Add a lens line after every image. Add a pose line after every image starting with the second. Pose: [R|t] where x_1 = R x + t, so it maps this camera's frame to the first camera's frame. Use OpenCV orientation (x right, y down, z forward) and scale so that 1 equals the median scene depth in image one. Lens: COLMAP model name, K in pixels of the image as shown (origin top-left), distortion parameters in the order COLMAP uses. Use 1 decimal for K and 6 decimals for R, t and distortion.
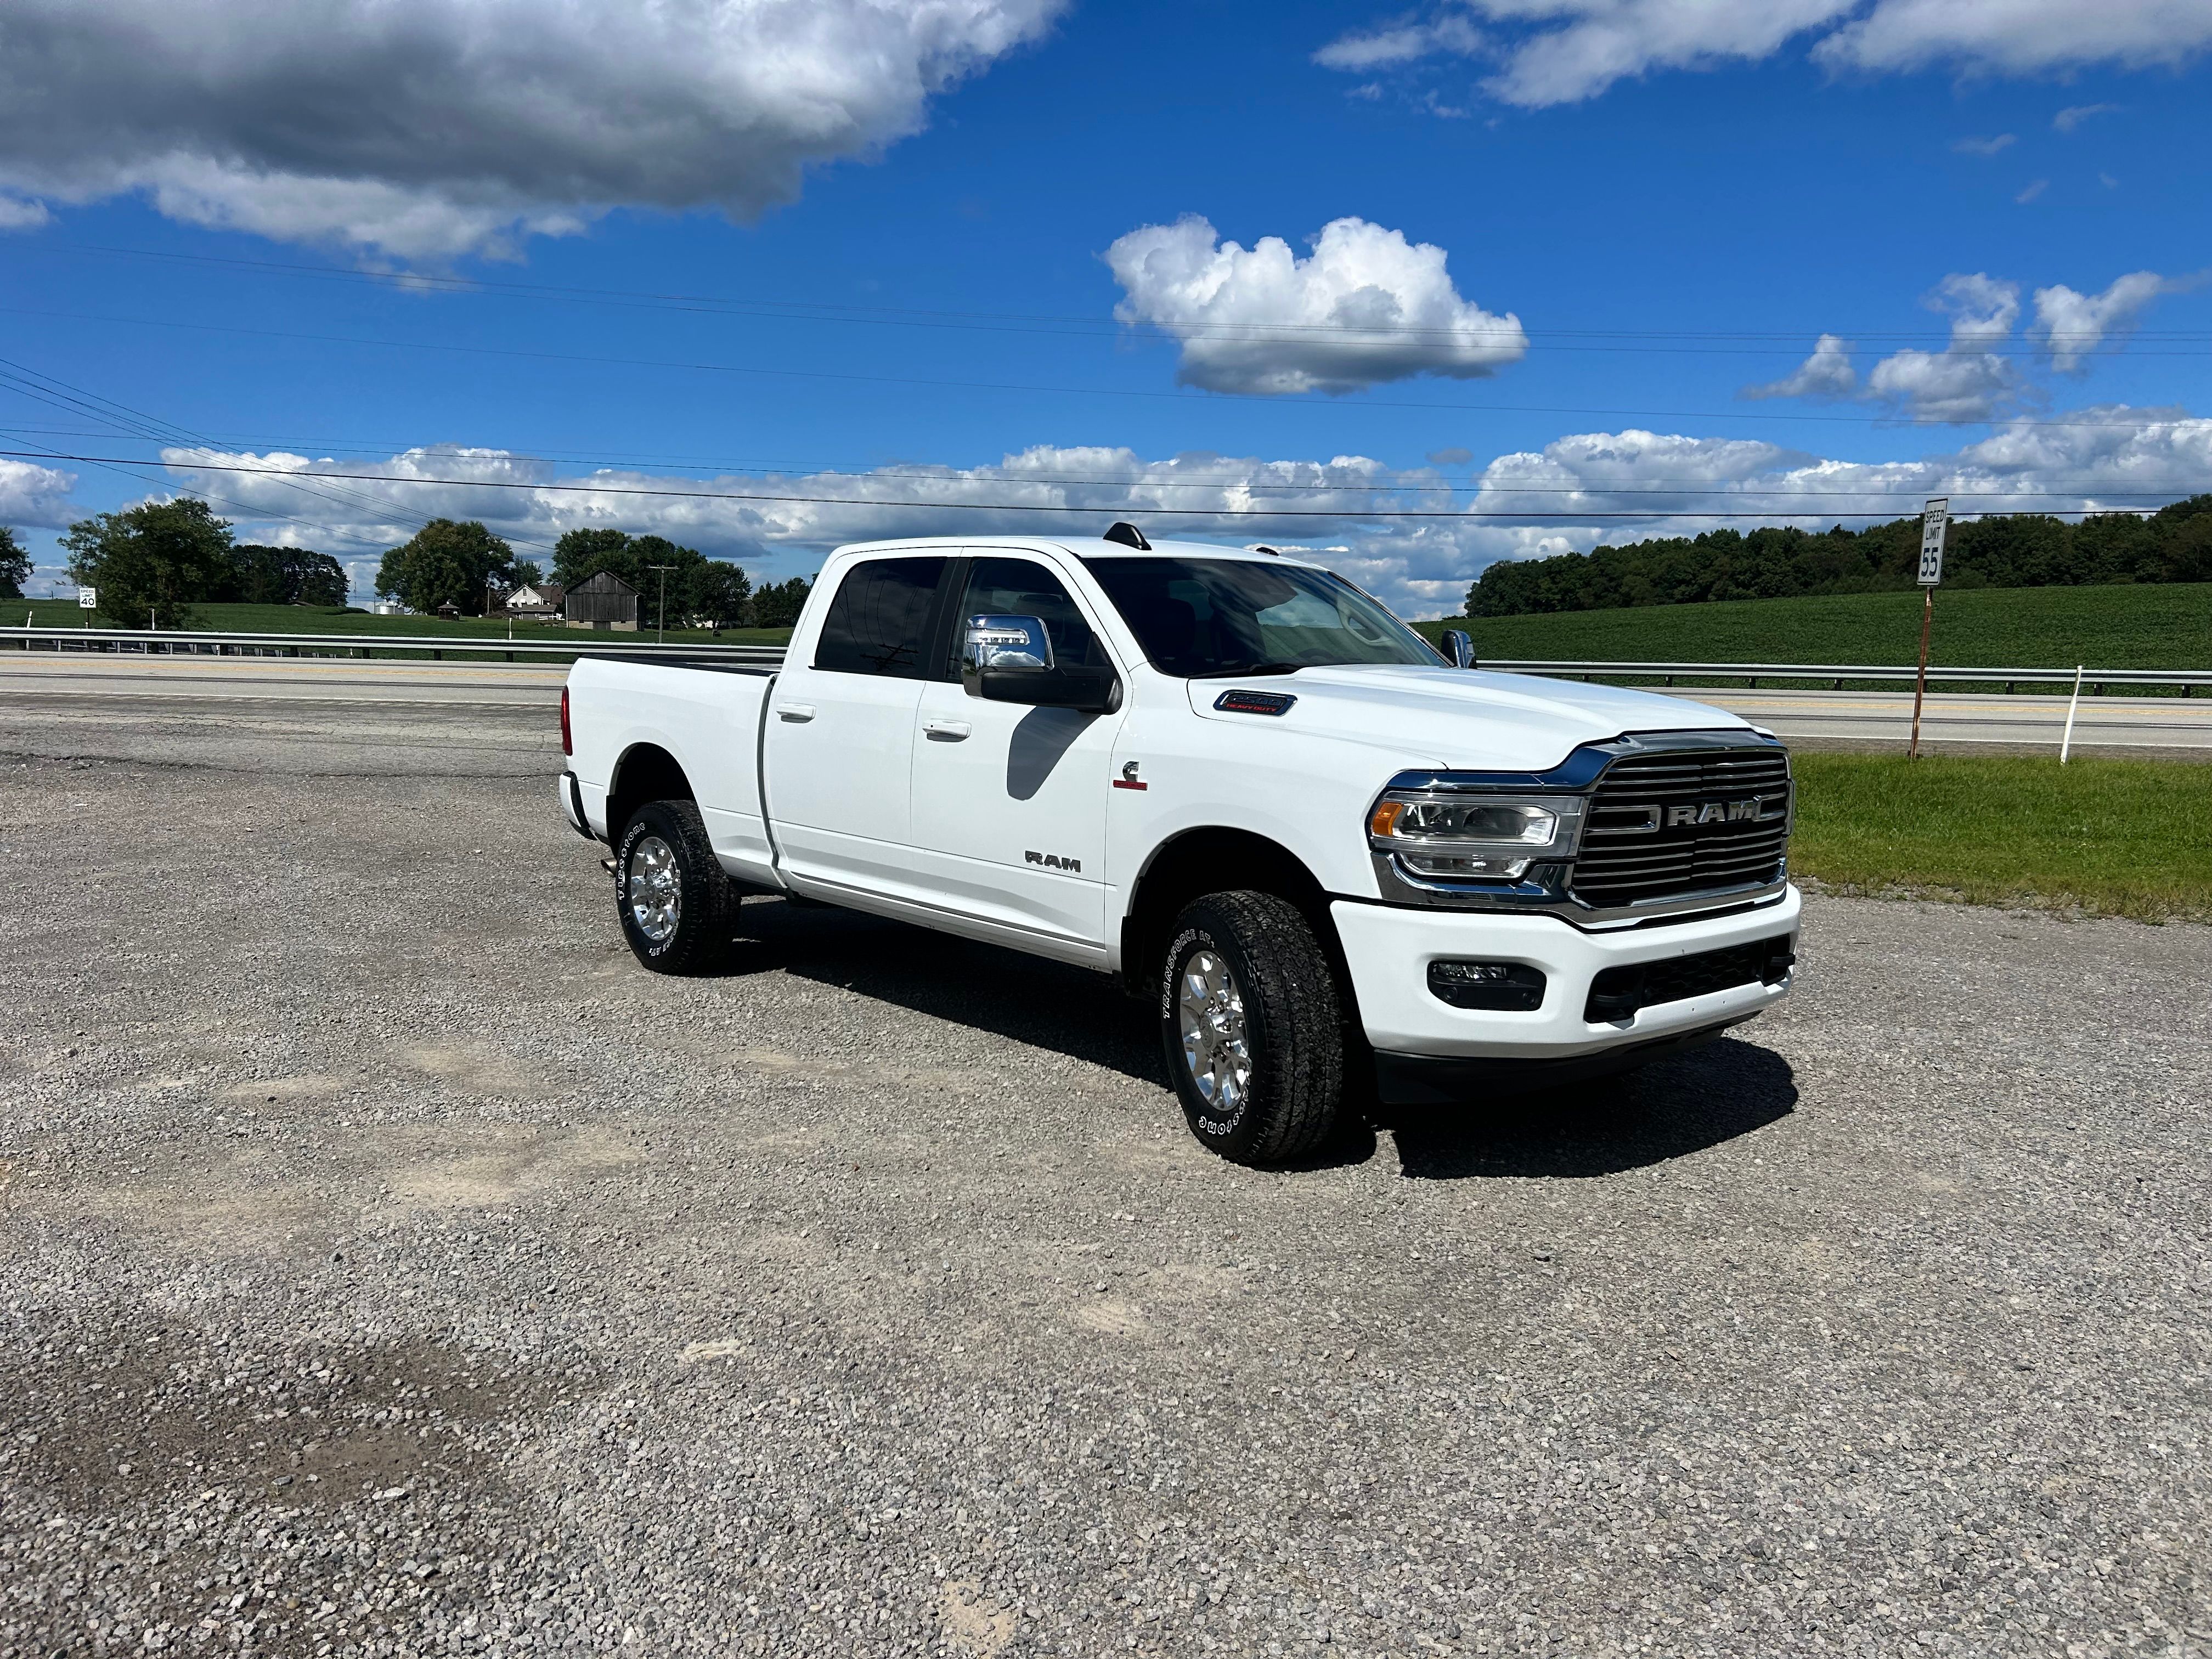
lens RADIAL K [[1671.7, 0, 1098.6], [0, 1671.7, 819.6], [0, 0, 1]] dist [0.054855, -0.059818]
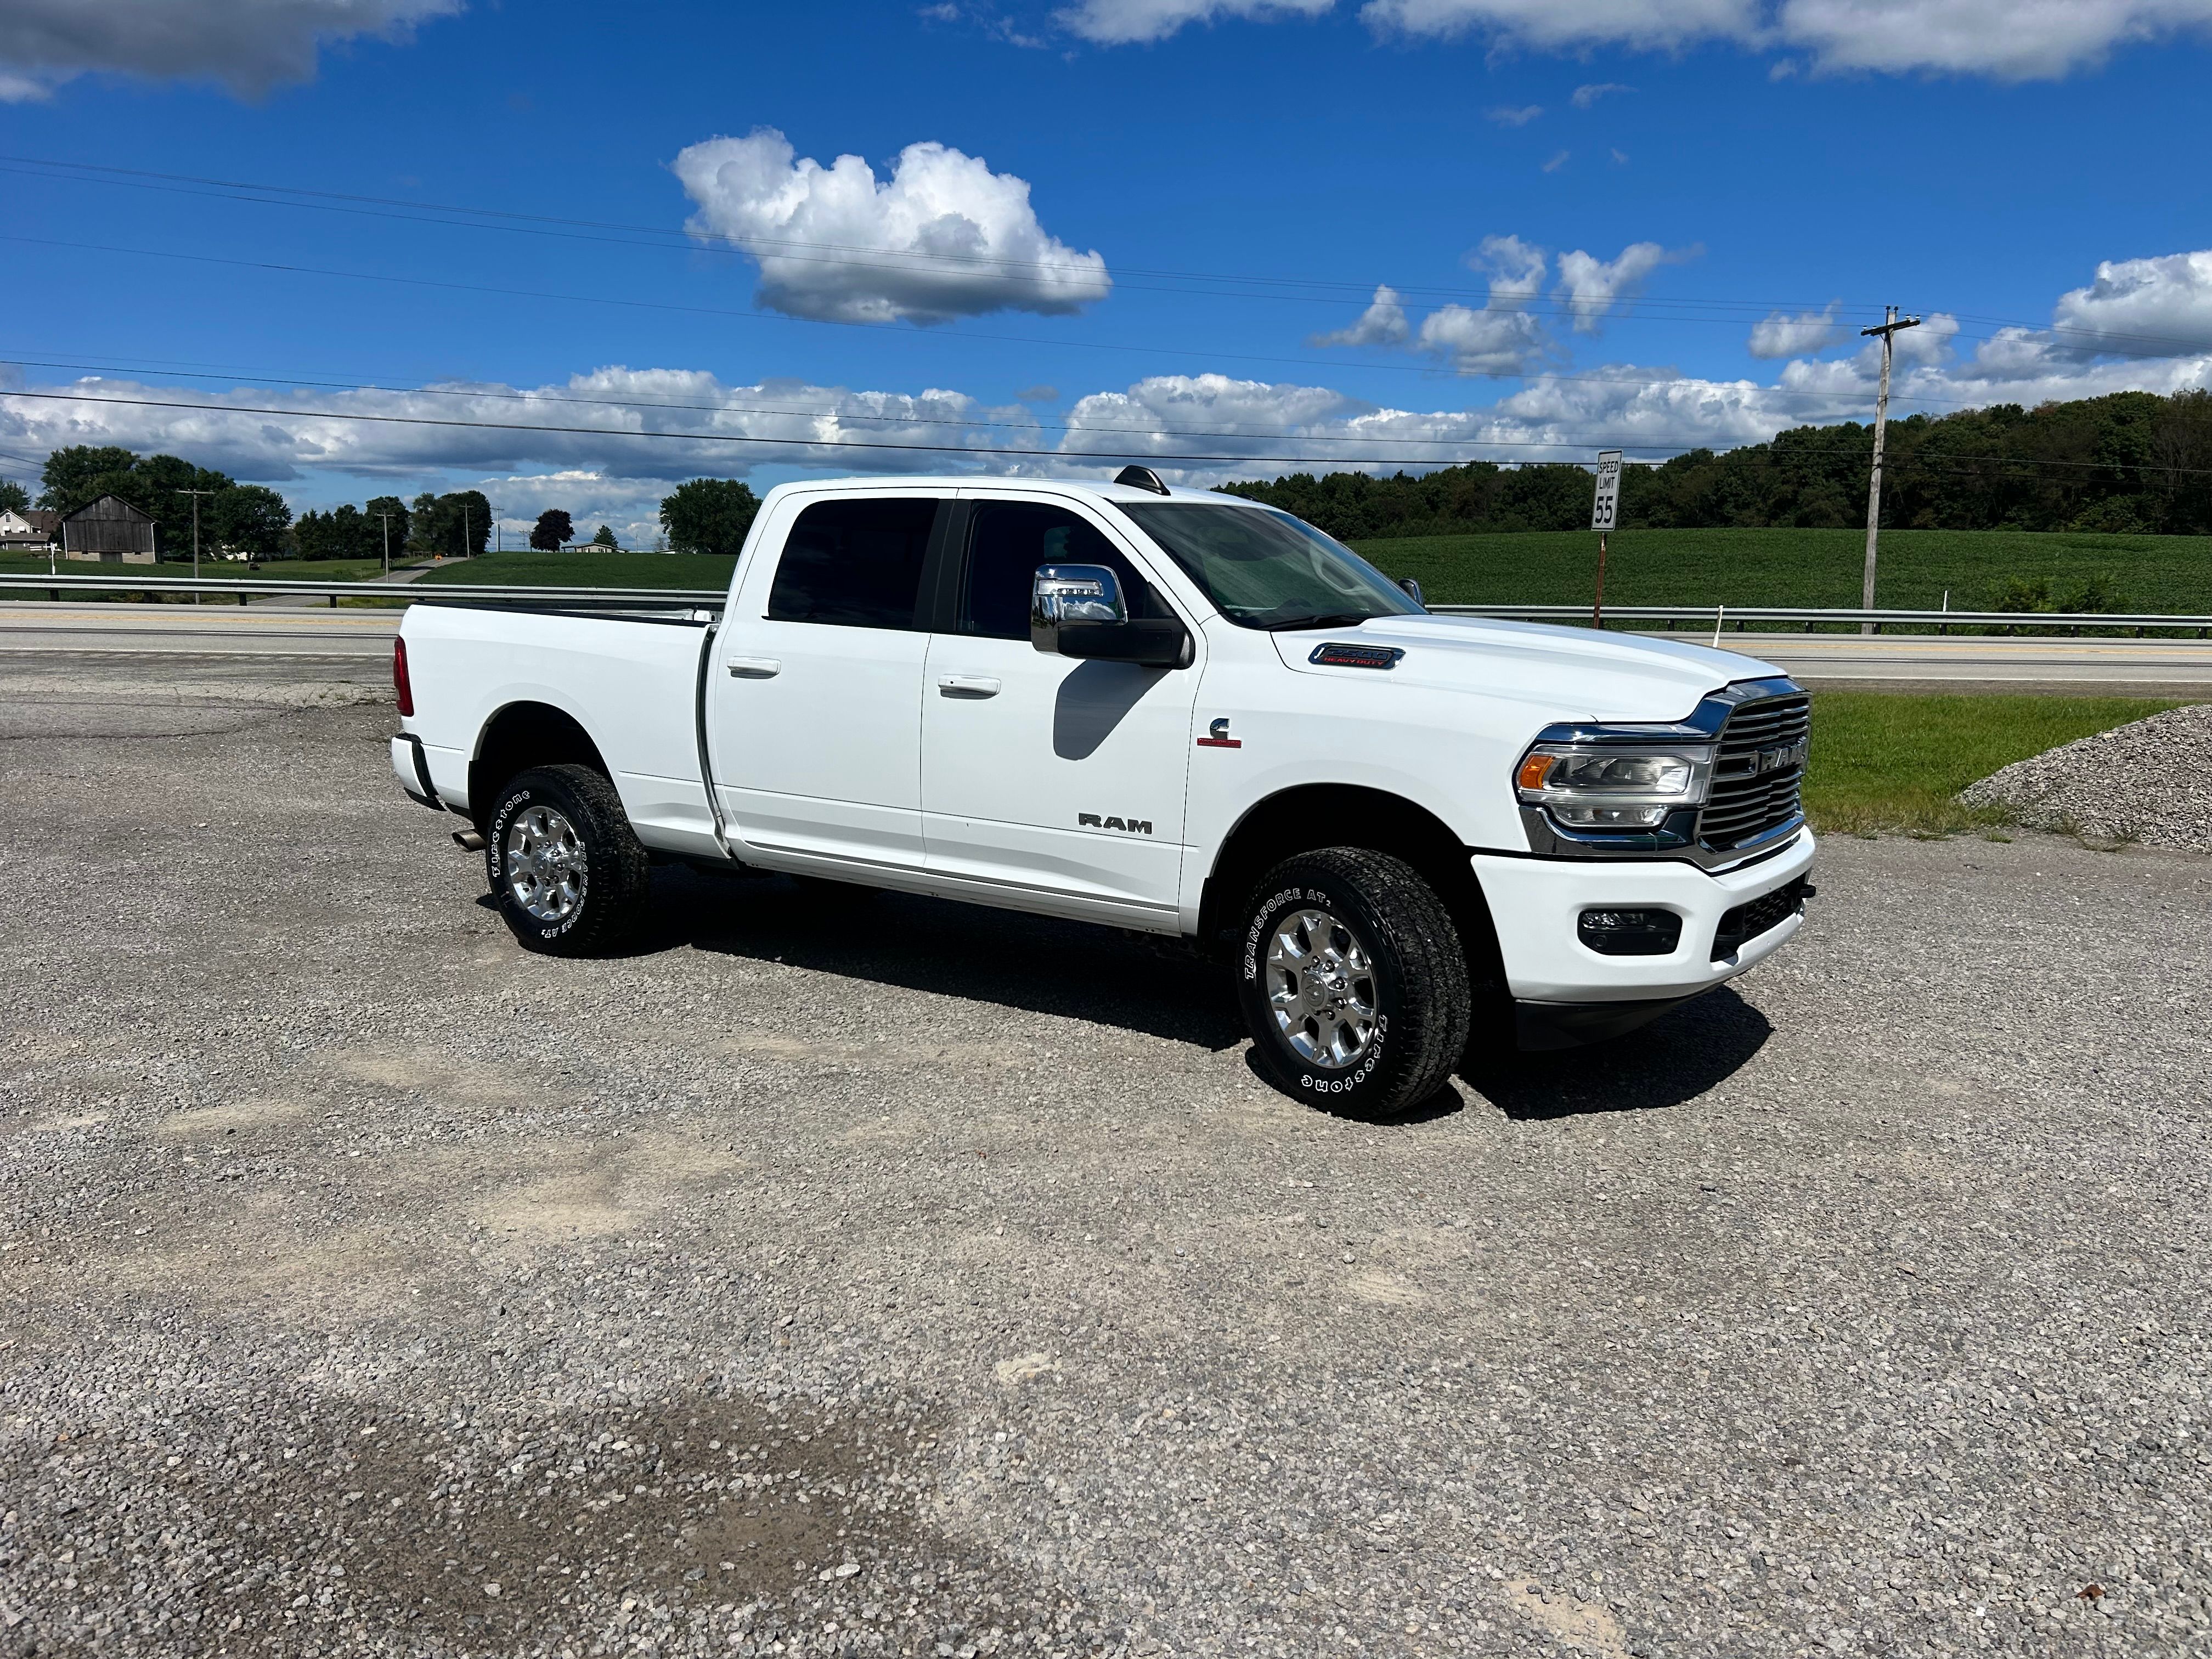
lens RADIAL K [[1669.9, 0, 1121.5], [0, 1669.9, 854.4], [0, 0, 1]] dist [0.050838, -0.053797]
pose [[0.967996, -0.039355, 0.247861, -0.231417], [0.025000, 0.997837, 0.060799, -0.013499], [-0.249718, -0.052657, 0.966886, 0.061183]]
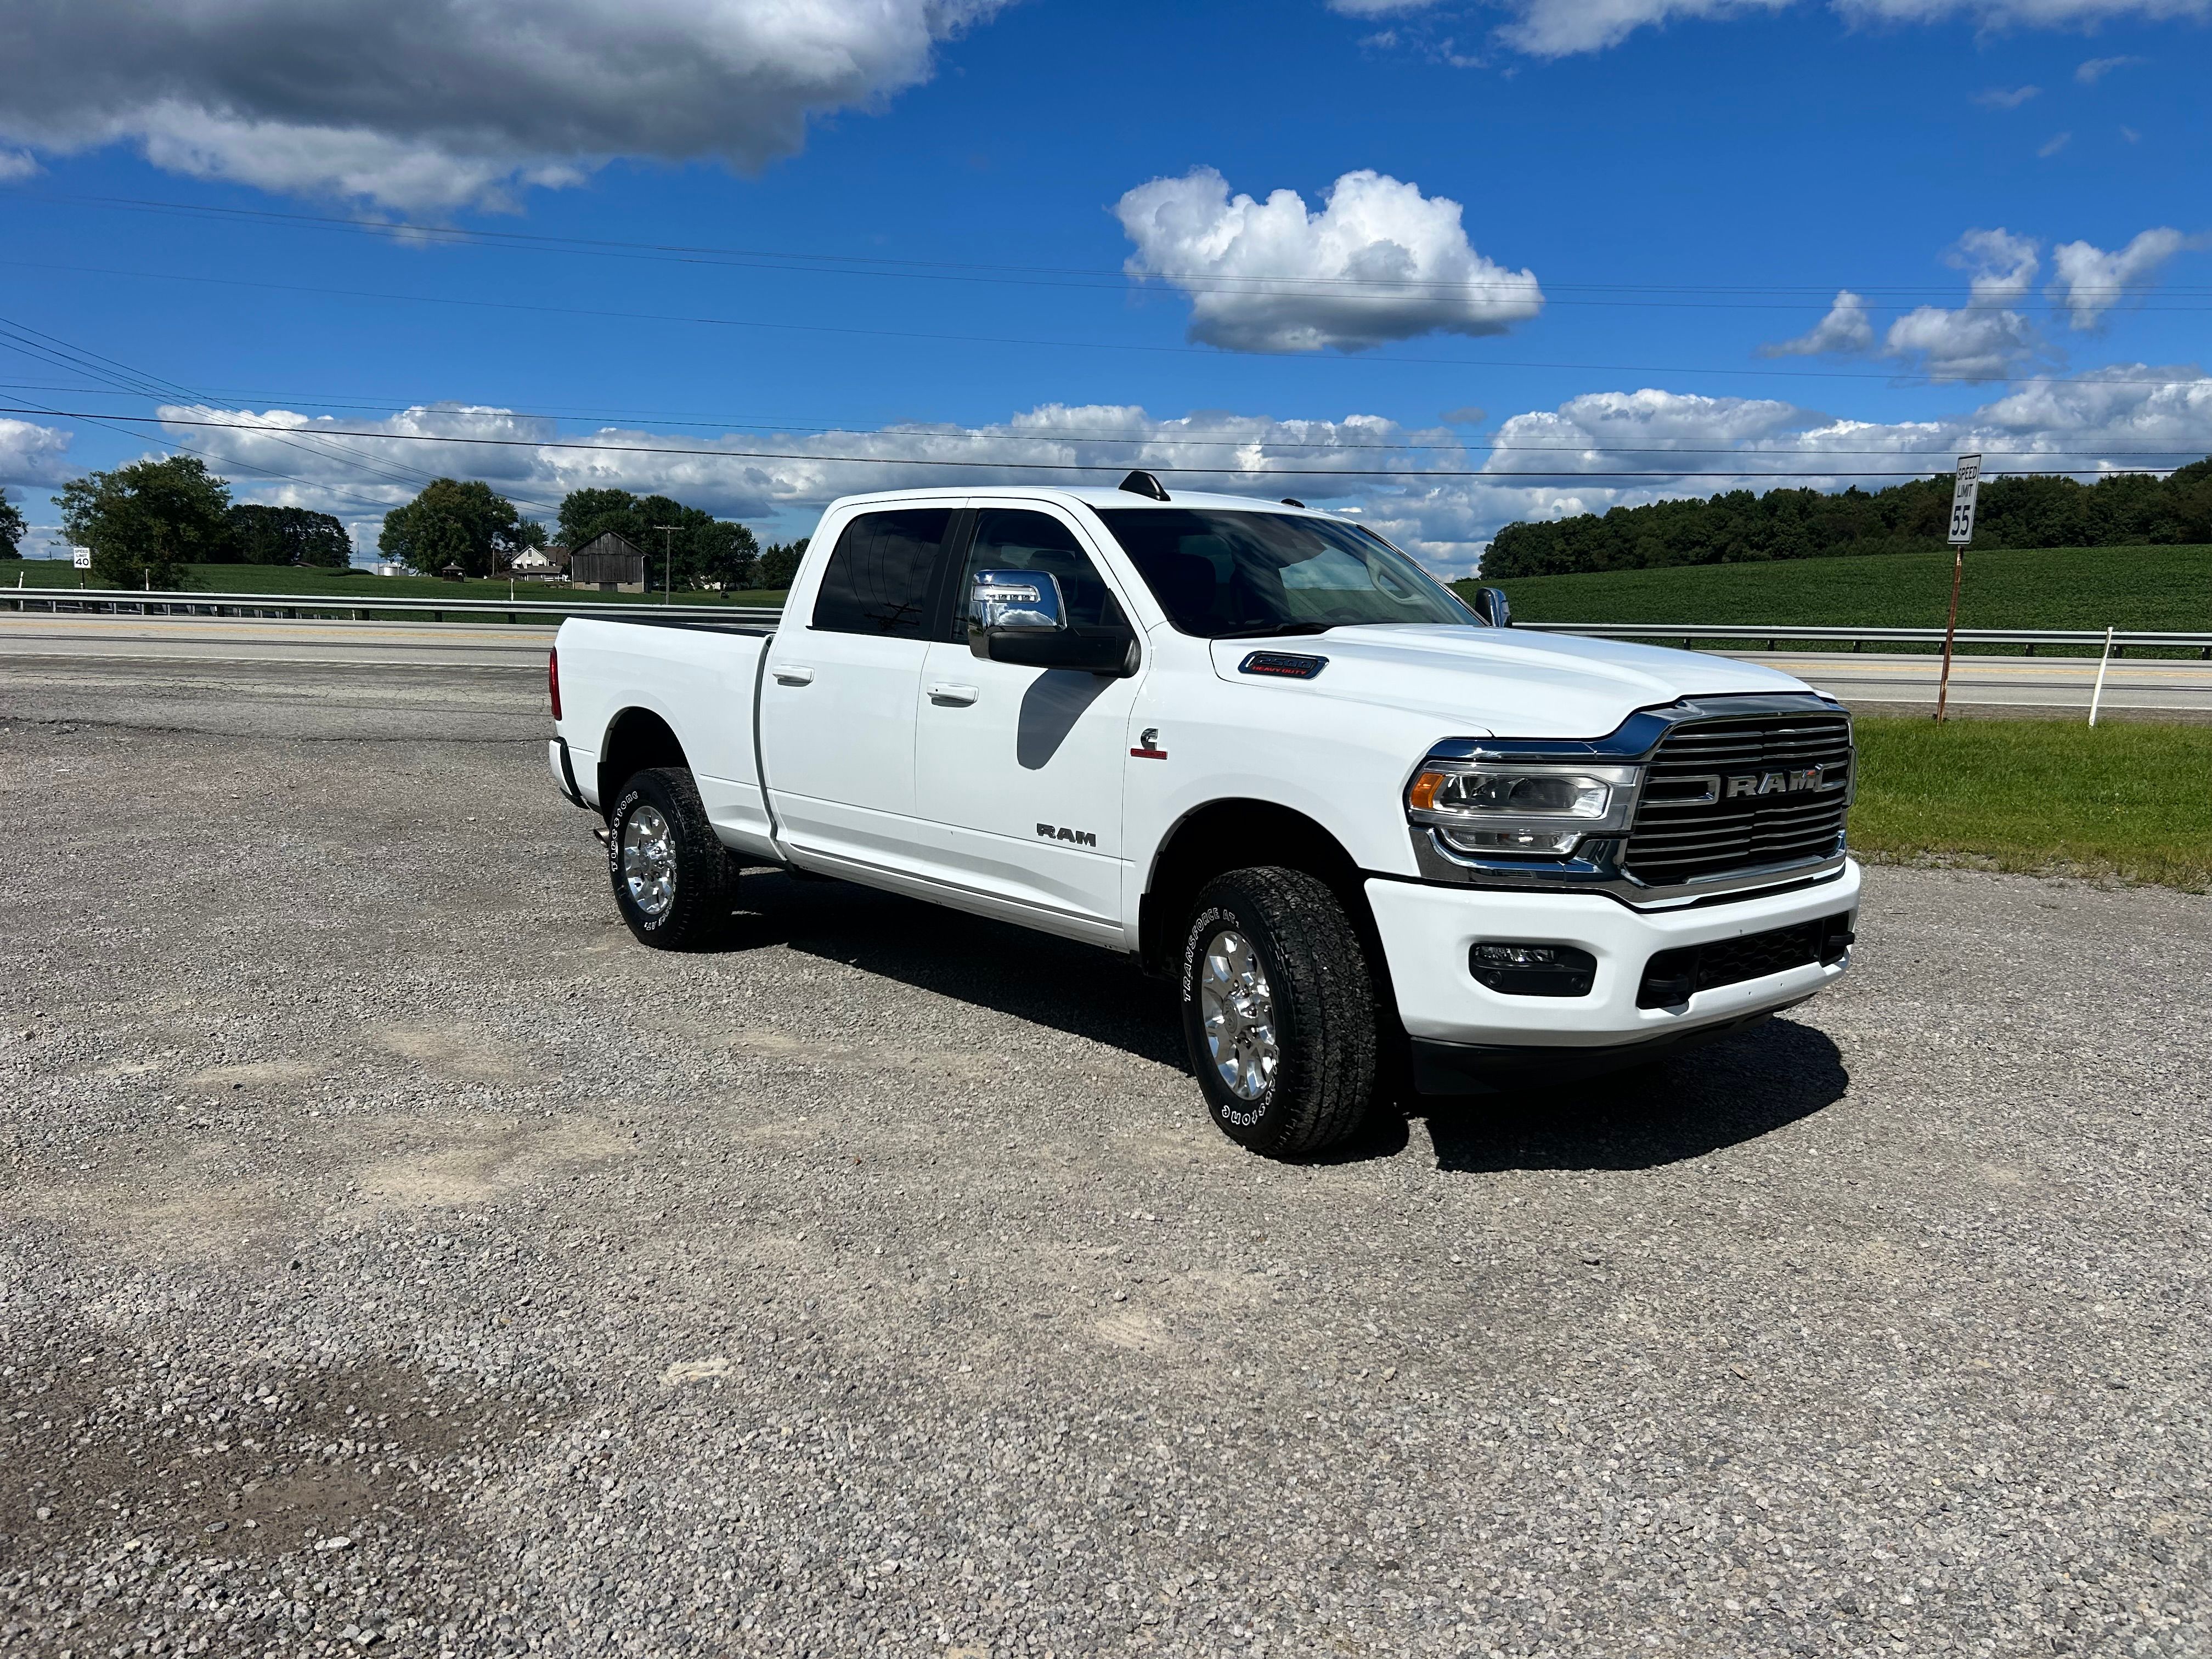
lens RADIAL K [[1669.9, 0, 1121.5], [0, 1669.9, 854.4], [0, 0, 1]] dist [0.050838, -0.053797]
pose [[0.999975, -0.000762, 0.007062, -0.002368], [0.000460, 0.999088, 0.042694, -0.003478], [-0.007089, -0.042690, 0.999063, 0.053975]]
